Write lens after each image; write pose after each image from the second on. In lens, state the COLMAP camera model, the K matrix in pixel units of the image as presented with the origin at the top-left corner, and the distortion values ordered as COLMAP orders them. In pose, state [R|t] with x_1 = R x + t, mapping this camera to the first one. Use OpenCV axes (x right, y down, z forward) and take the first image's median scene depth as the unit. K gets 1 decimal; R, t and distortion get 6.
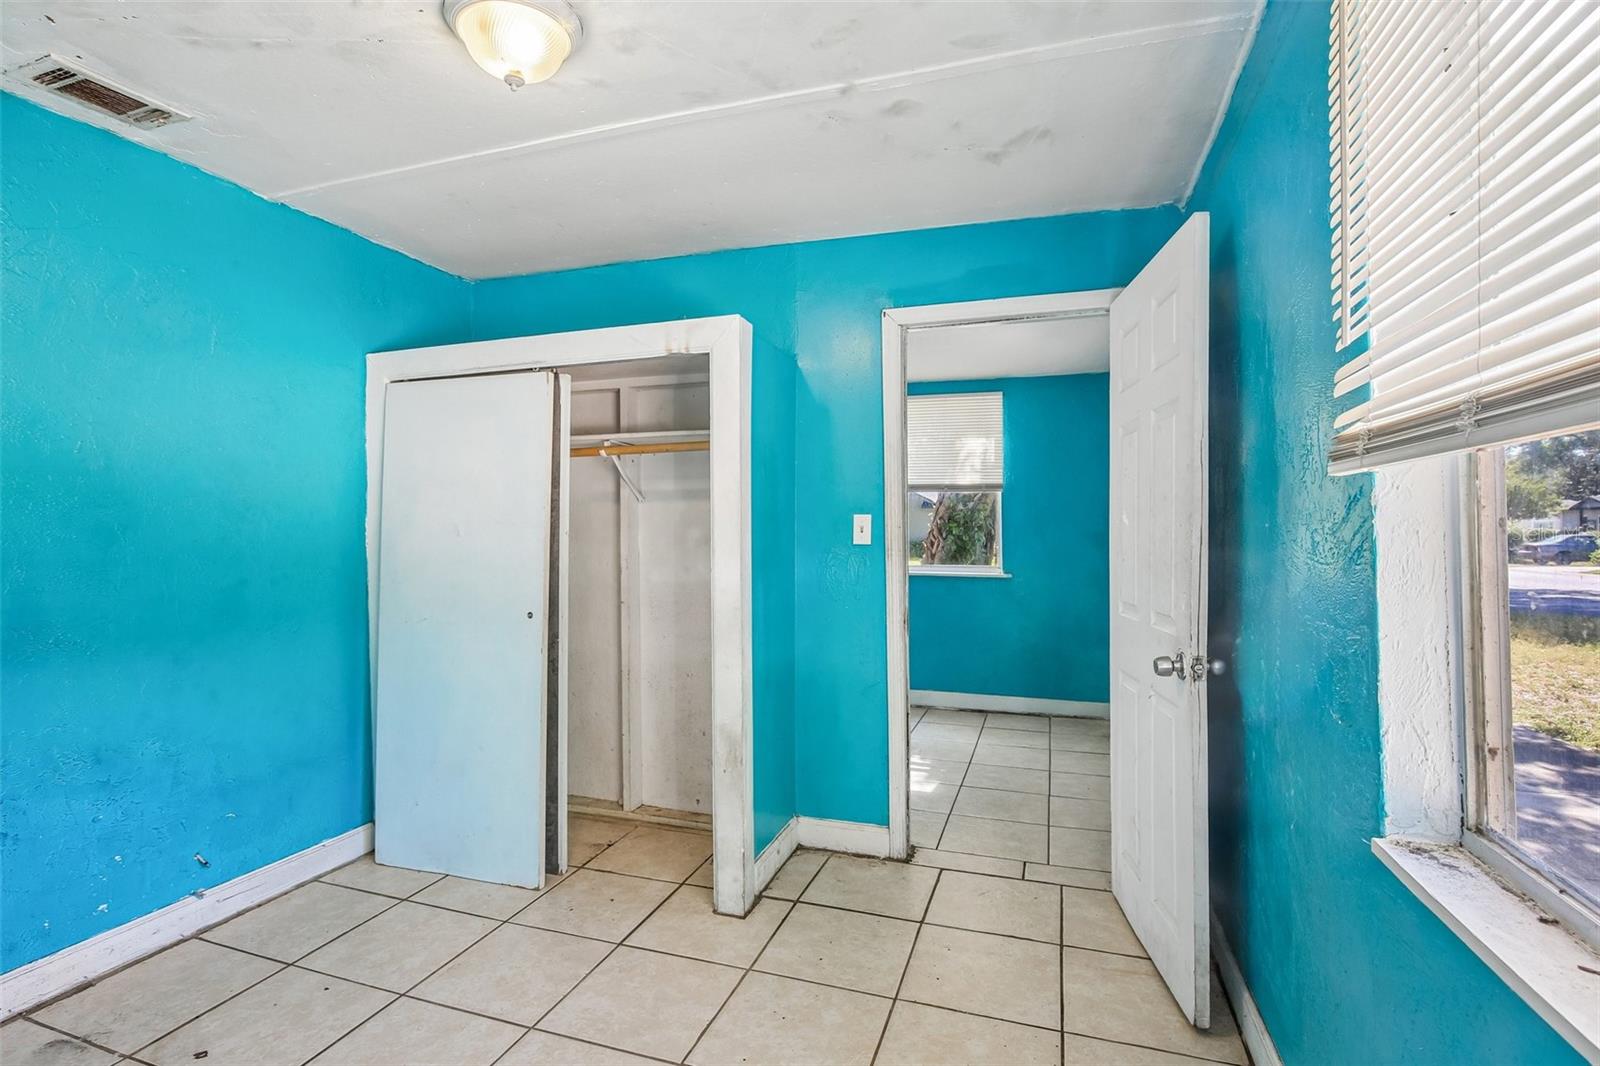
lens RADIAL K [[766.9, 0, 788.8], [0, 766.9, 533.0], [0, 0, 1]] dist [-0.020514, 0.002630]
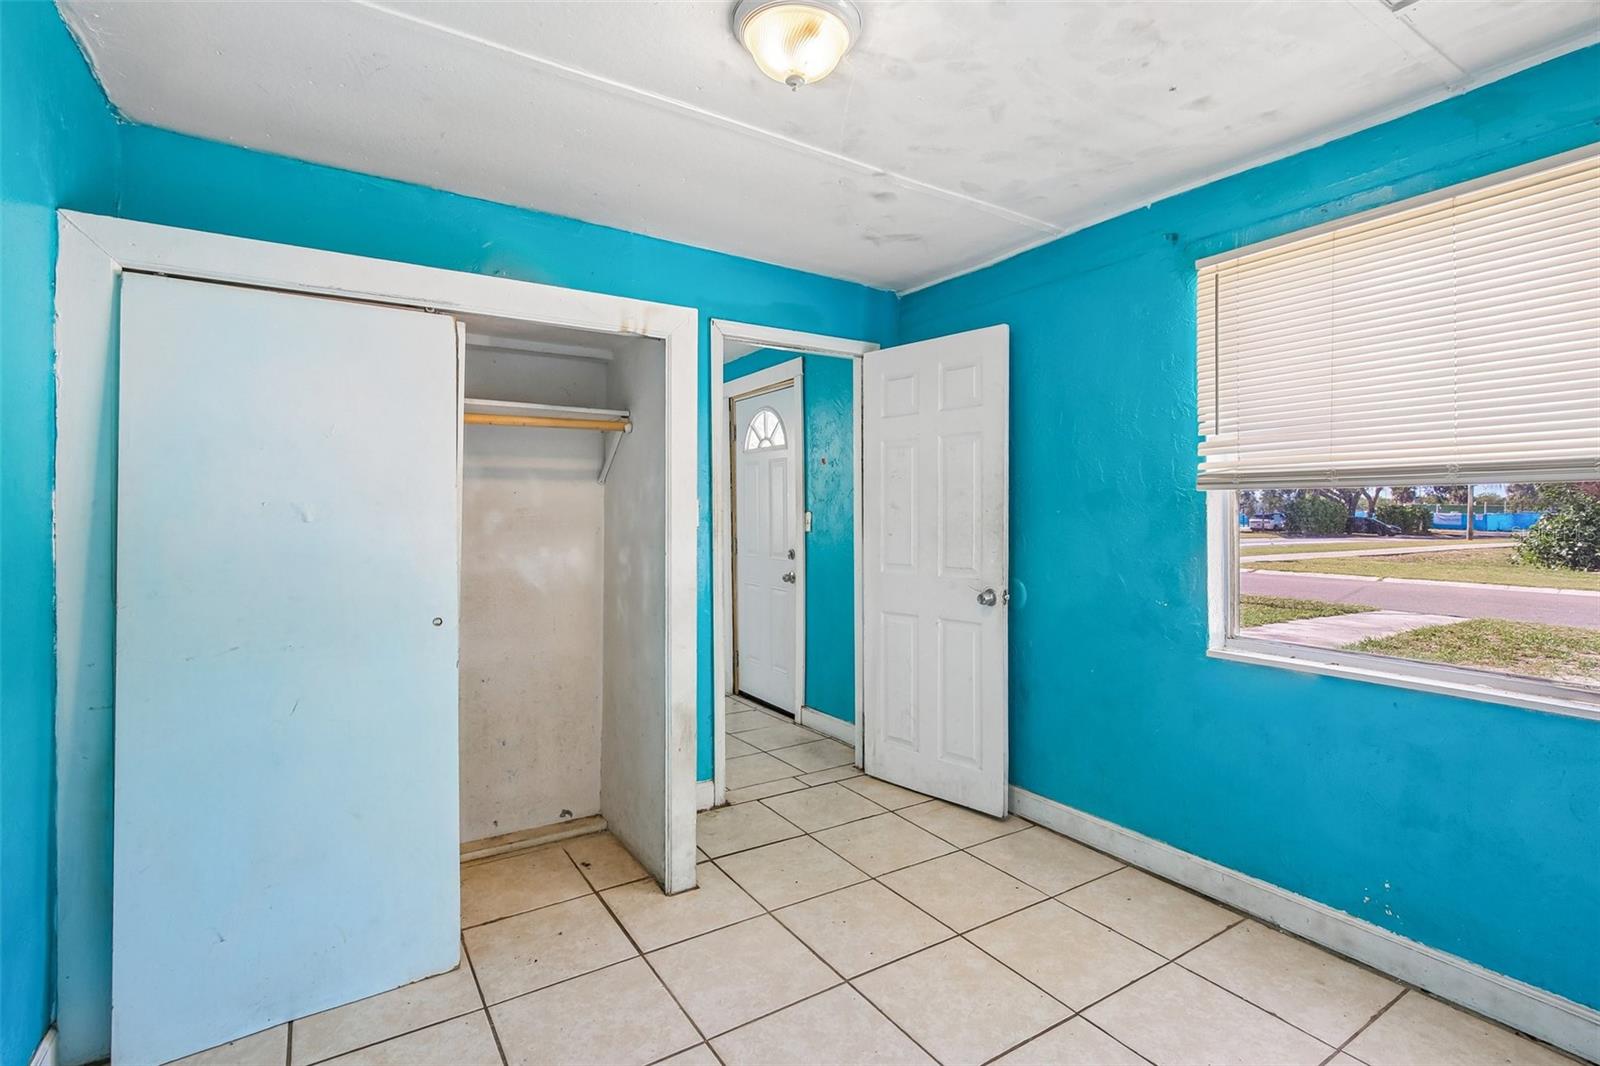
lens RADIAL K [[766.9, 0, 789.4], [0, 766.9, 499.8], [0, 0, 1]] dist [-0.020514, 0.002630]
pose [[0.616452, 0.014380, 0.787261, -0.787965], [0.002065, 0.999800, -0.019879, -0.001878], [-0.787390, 0.013880, 0.616299, 0.249603]]
